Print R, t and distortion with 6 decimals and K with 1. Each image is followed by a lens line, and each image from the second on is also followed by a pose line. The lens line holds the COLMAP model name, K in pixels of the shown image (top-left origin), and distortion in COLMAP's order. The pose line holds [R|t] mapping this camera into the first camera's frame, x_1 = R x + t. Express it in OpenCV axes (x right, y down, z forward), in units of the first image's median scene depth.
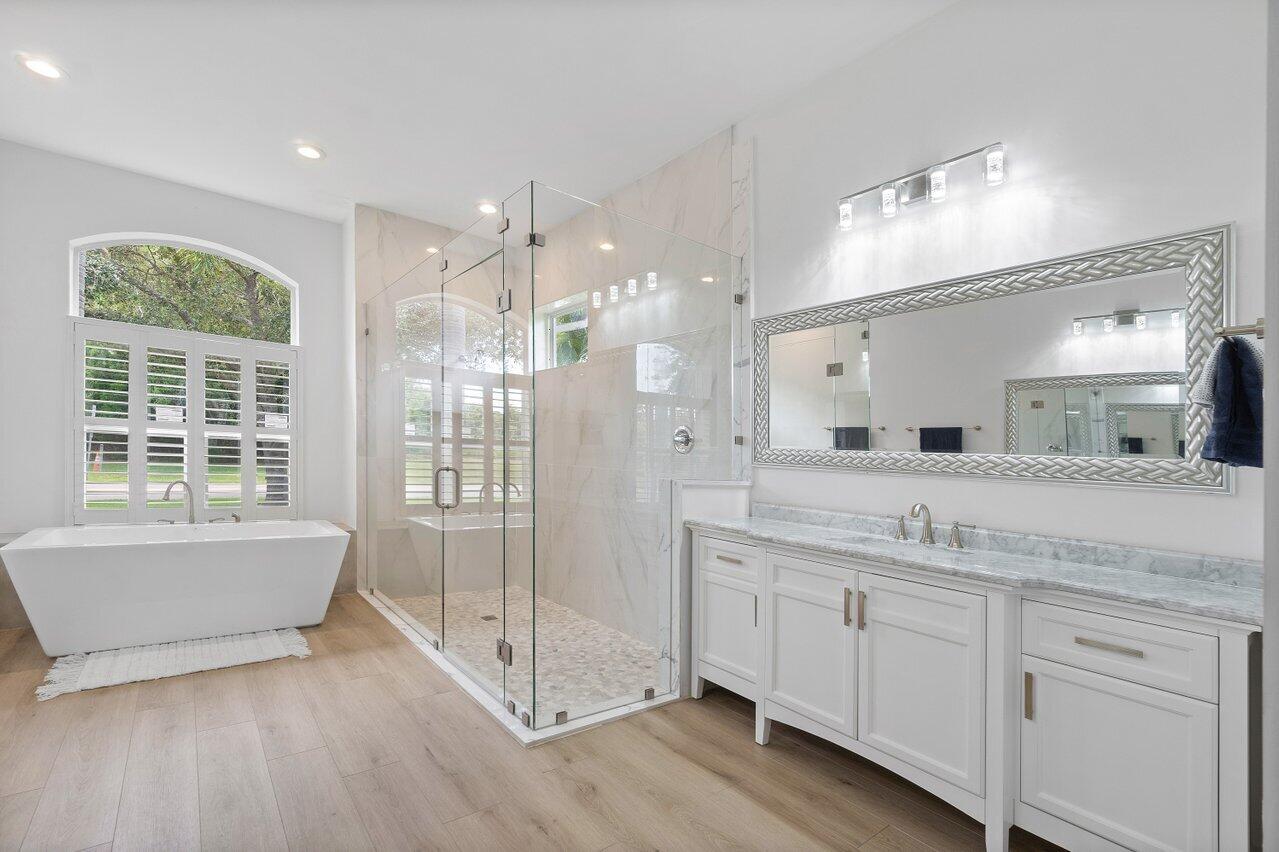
lens RADIAL K [[565.4, 0, 641.4], [0, 565.4, 420.1], [0, 0, 1]] dist [-0.001335, -0.000154]
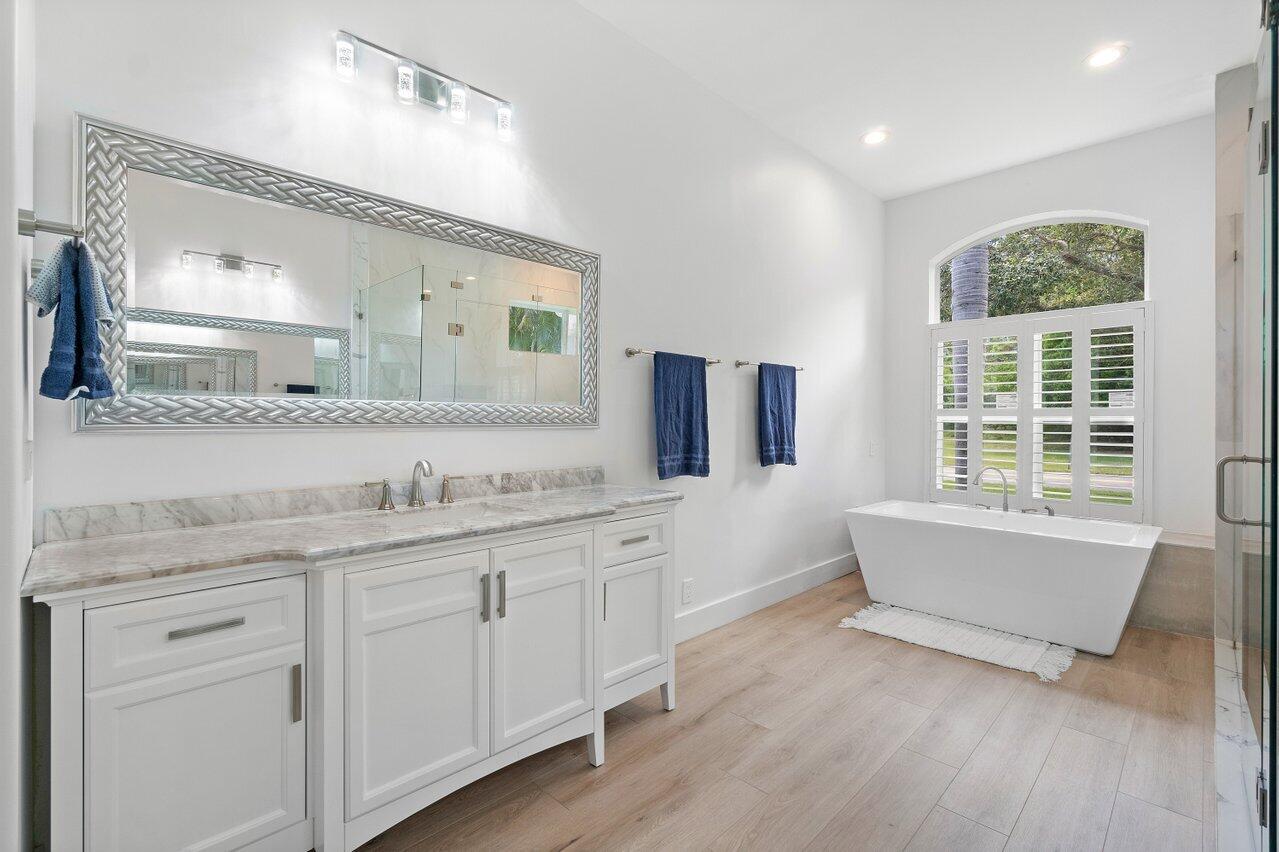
lens RADIAL K [[634.3, 0, 639.9], [0, 634.3, 418.5], [0, 0, 1]] dist [0.000465, 0.000581]
pose [[0.071520, -0.047407, -0.996312, 0.269652], [0.060125, 0.997258, -0.043136, 0.034183], [0.995625, -0.056818, 0.074175, 0.311723]]
